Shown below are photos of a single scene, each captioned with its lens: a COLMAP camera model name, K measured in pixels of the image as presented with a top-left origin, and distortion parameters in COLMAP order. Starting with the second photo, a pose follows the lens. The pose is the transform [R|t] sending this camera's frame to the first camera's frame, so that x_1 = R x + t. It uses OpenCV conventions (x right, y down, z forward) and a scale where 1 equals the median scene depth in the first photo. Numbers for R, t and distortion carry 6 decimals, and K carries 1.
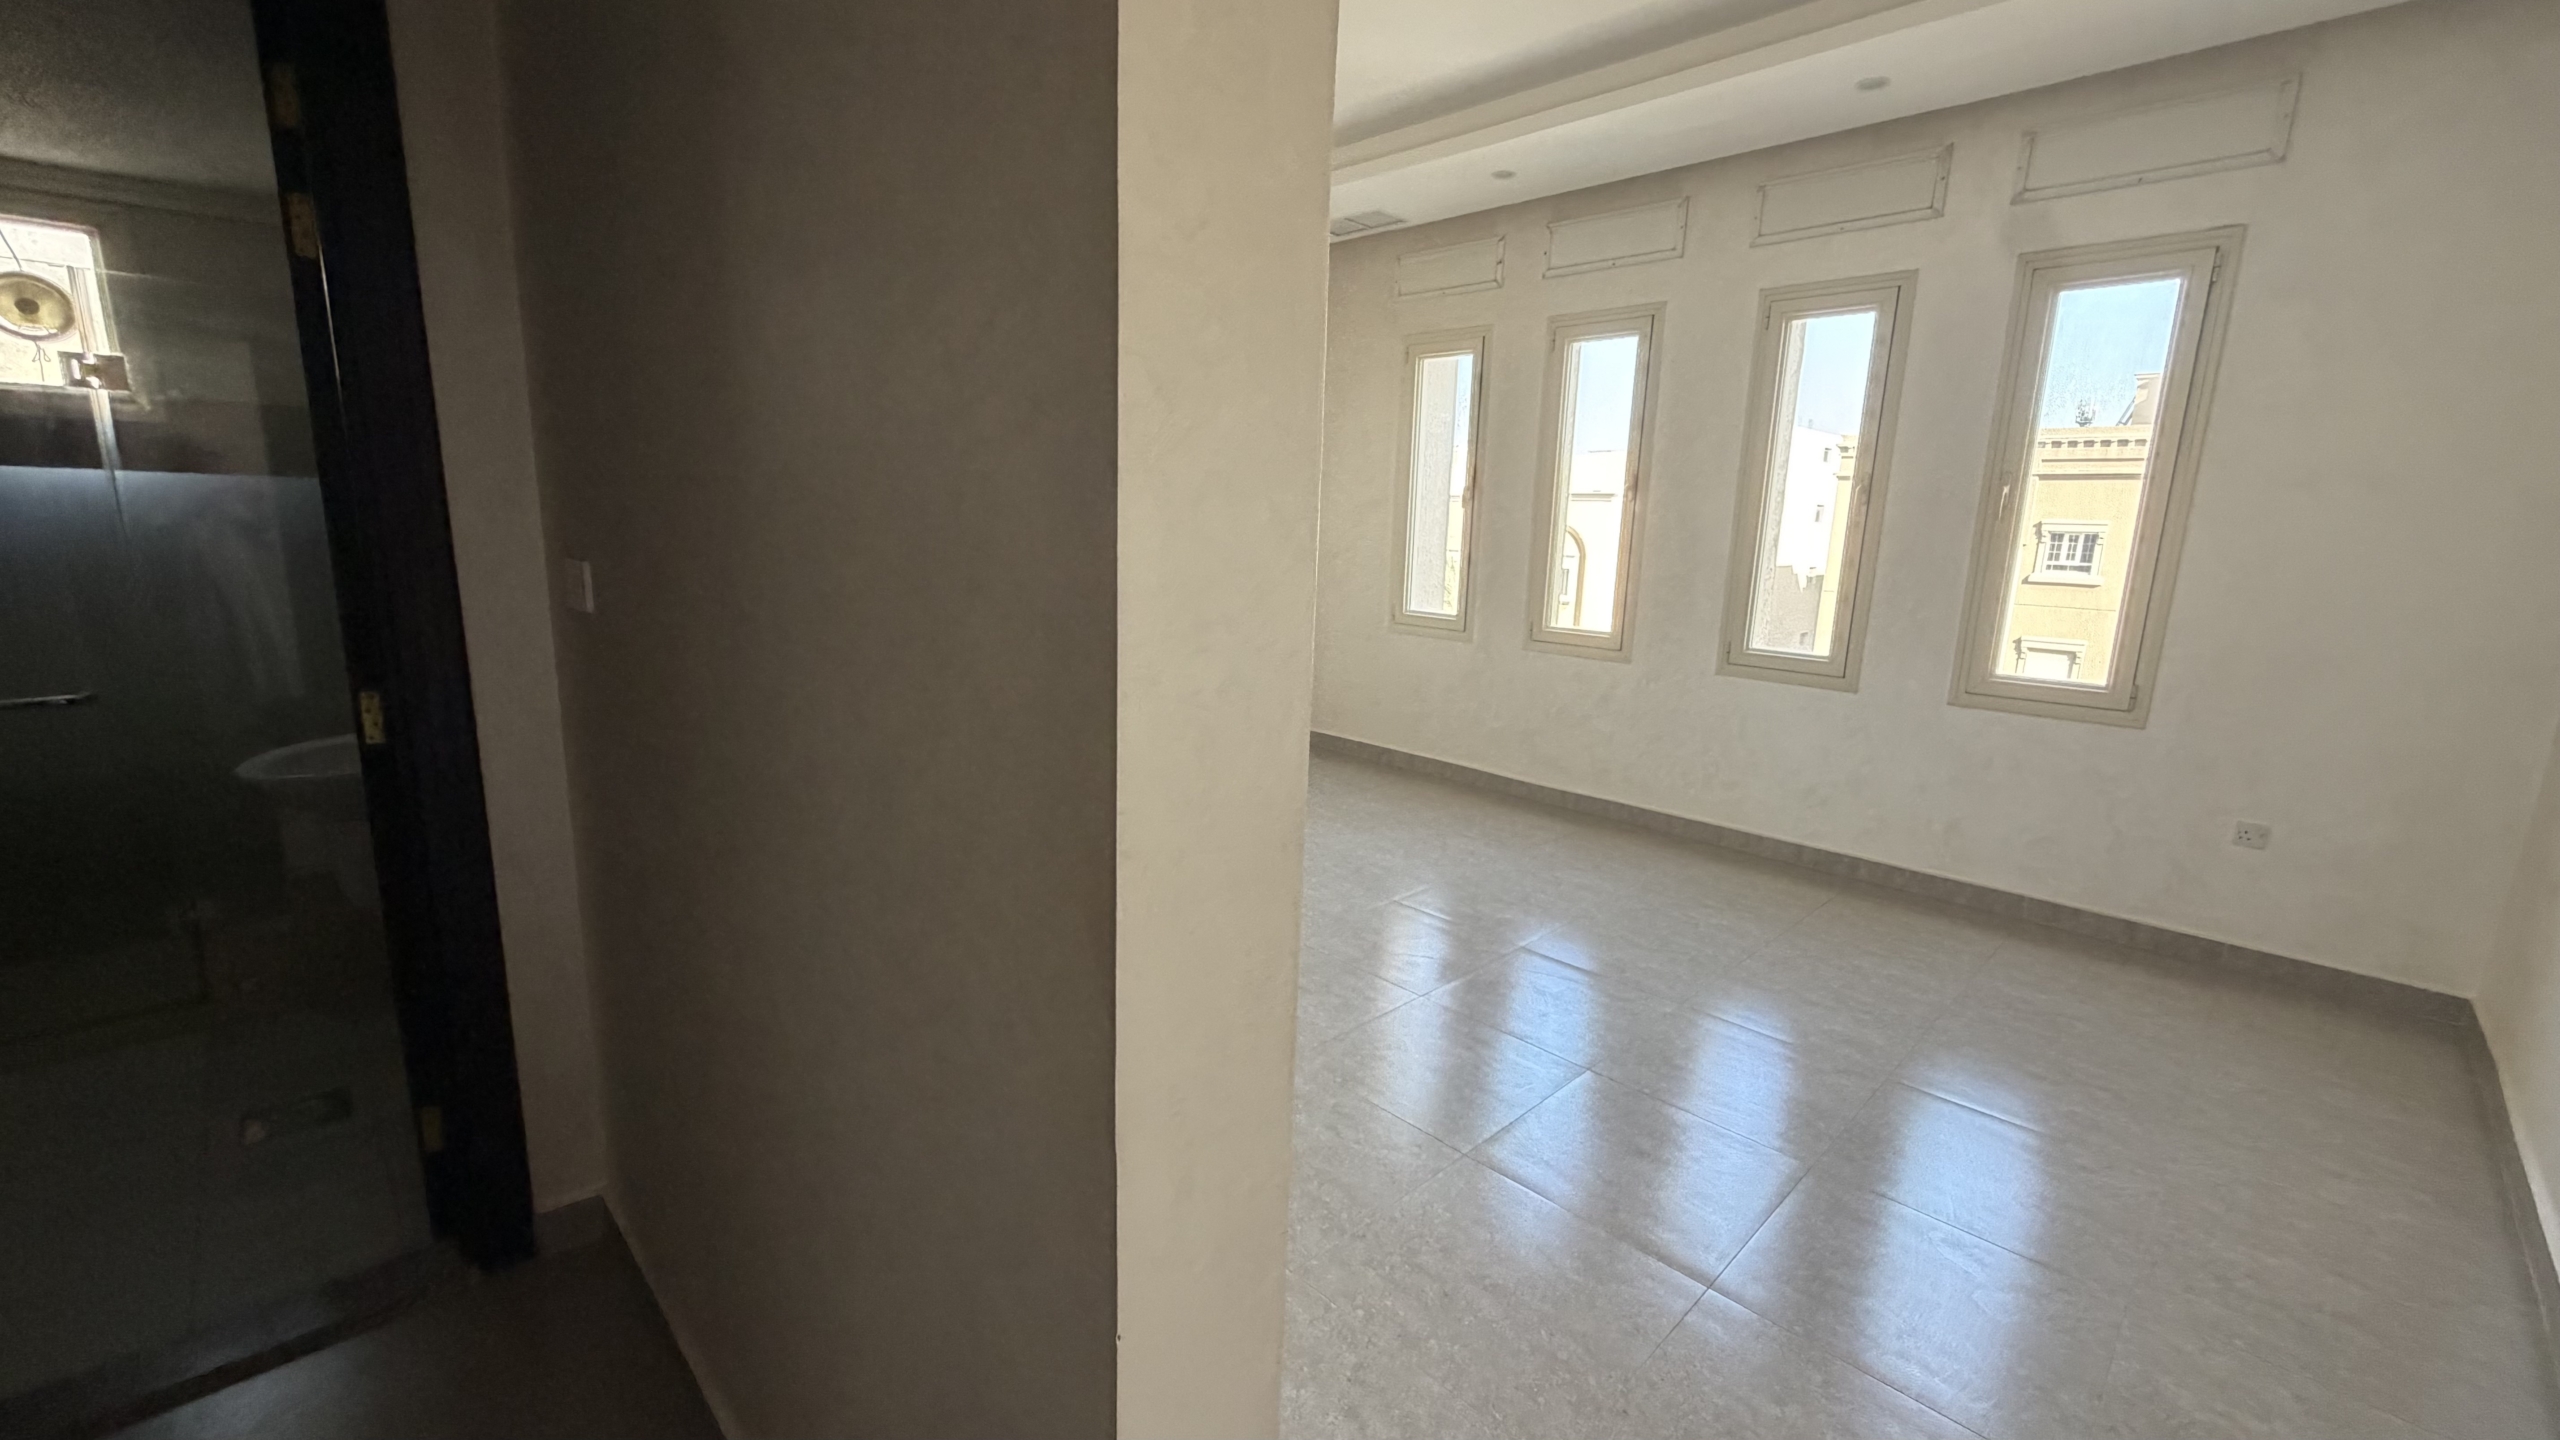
lens RADIAL K [[1023.0, 0, 1274.9], [0, 1023.0, 724.4], [0, 0, 1]] dist [0.000774, -0.000427]
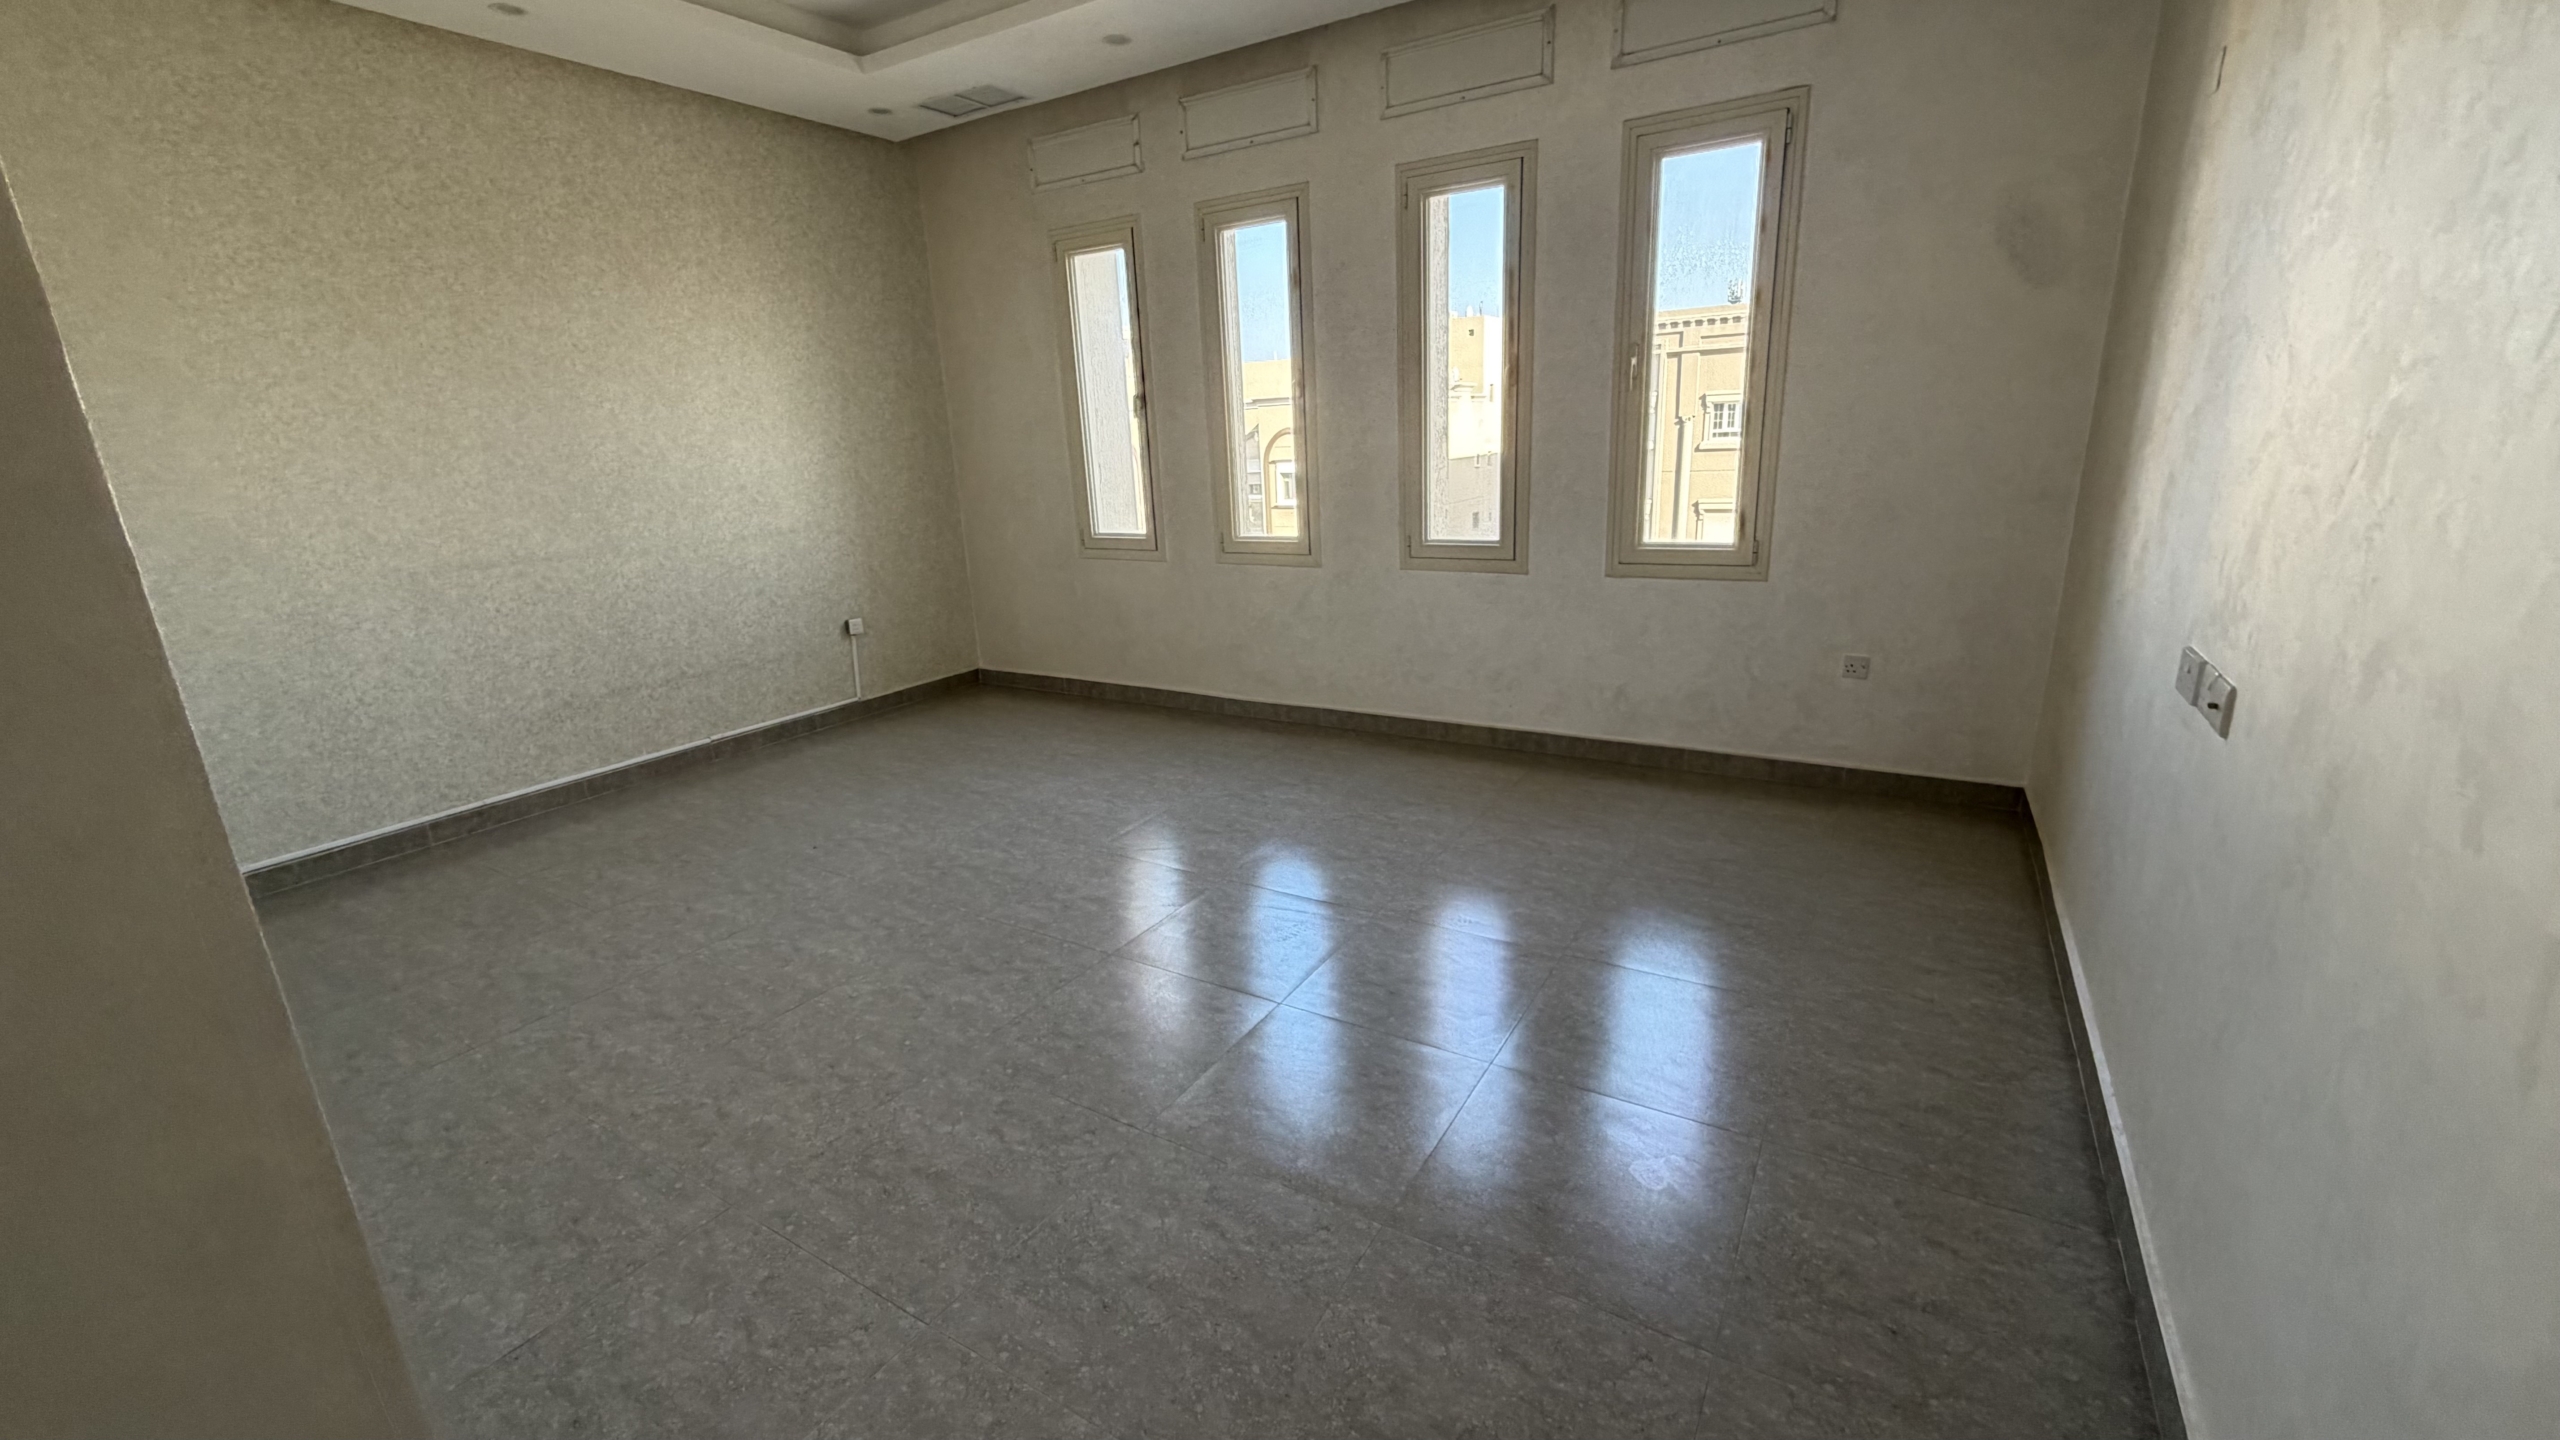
lens RADIAL K [[1023.0, 0, 1274.9], [0, 1023.0, 724.4], [0, 0, 1]] dist [0.000774, -0.000427]
pose [[0.966605, -0.137564, 0.216219, 0.087621], [0.120461, 0.988589, 0.090444, -0.005171], [-0.226194, -0.061378, 0.972147, 0.058163]]
